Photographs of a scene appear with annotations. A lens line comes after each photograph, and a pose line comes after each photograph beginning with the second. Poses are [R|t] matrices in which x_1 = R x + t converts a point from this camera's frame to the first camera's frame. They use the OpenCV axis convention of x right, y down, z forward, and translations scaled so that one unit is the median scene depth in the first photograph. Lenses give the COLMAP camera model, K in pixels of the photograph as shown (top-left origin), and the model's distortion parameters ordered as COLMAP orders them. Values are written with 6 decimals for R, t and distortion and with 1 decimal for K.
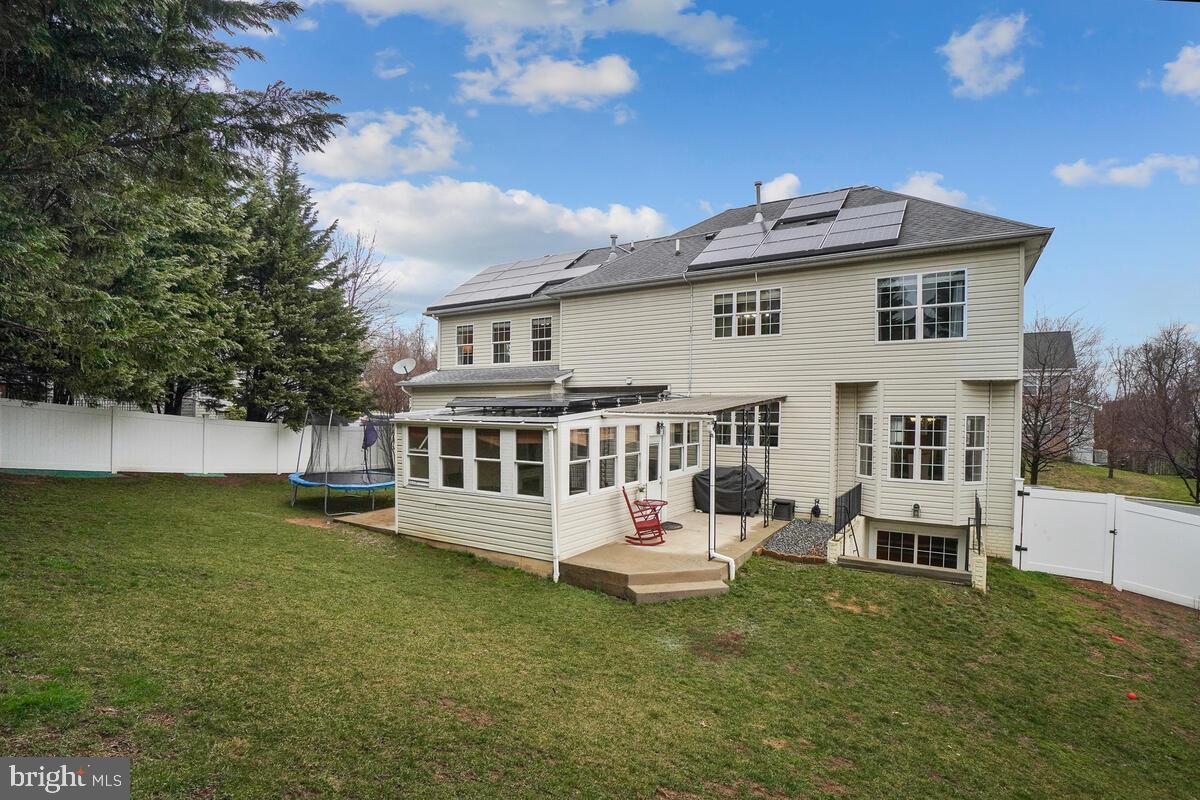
lens RADIAL K [[518.0, 0, 595.8], [0, 518.0, 403.0], [0, 0, 1]] dist [-0.039549, 0.000004]
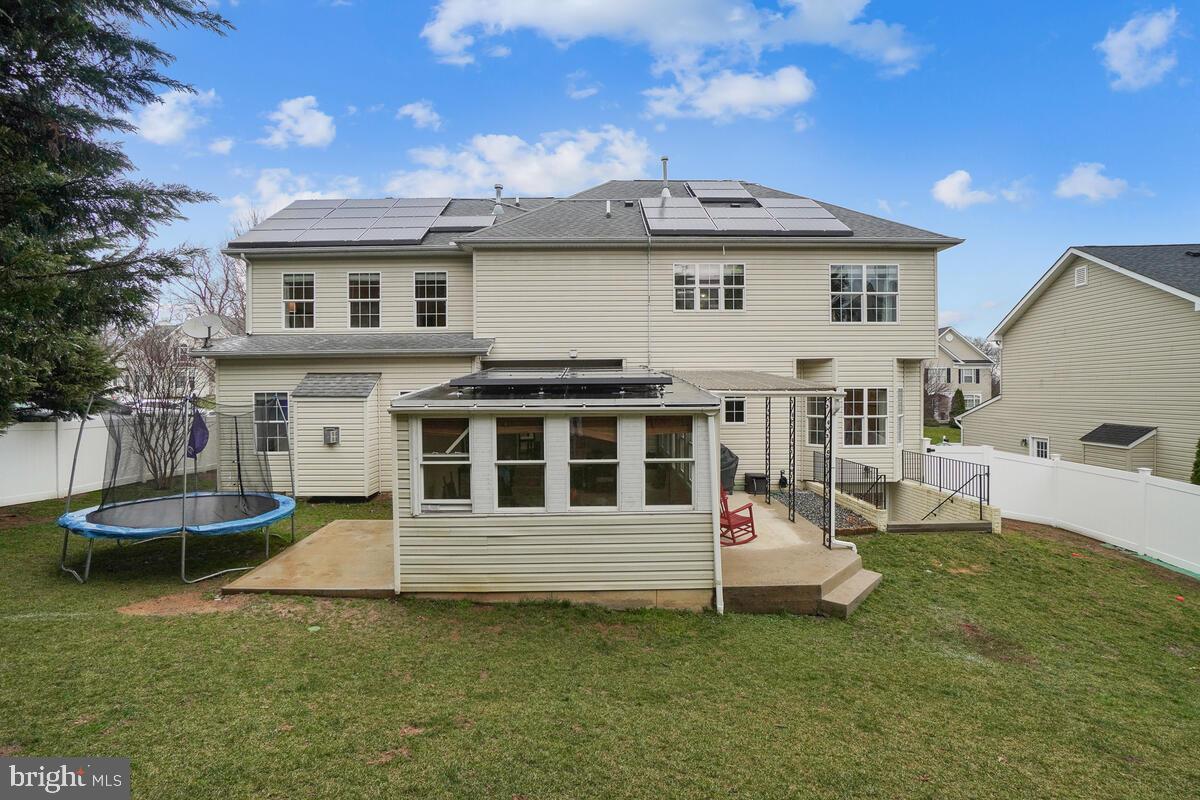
lens RADIAL K [[508.7, 0, 600.7], [0, 508.7, 381.0], [0, 0, 1]] dist [-0.036111, 0.000367]
pose [[0.860750, -0.007454, 0.508973, -0.434929], [0.005985, 0.999972, 0.004524, -0.001421], [-0.508992, -0.000848, 0.860771, 0.322937]]
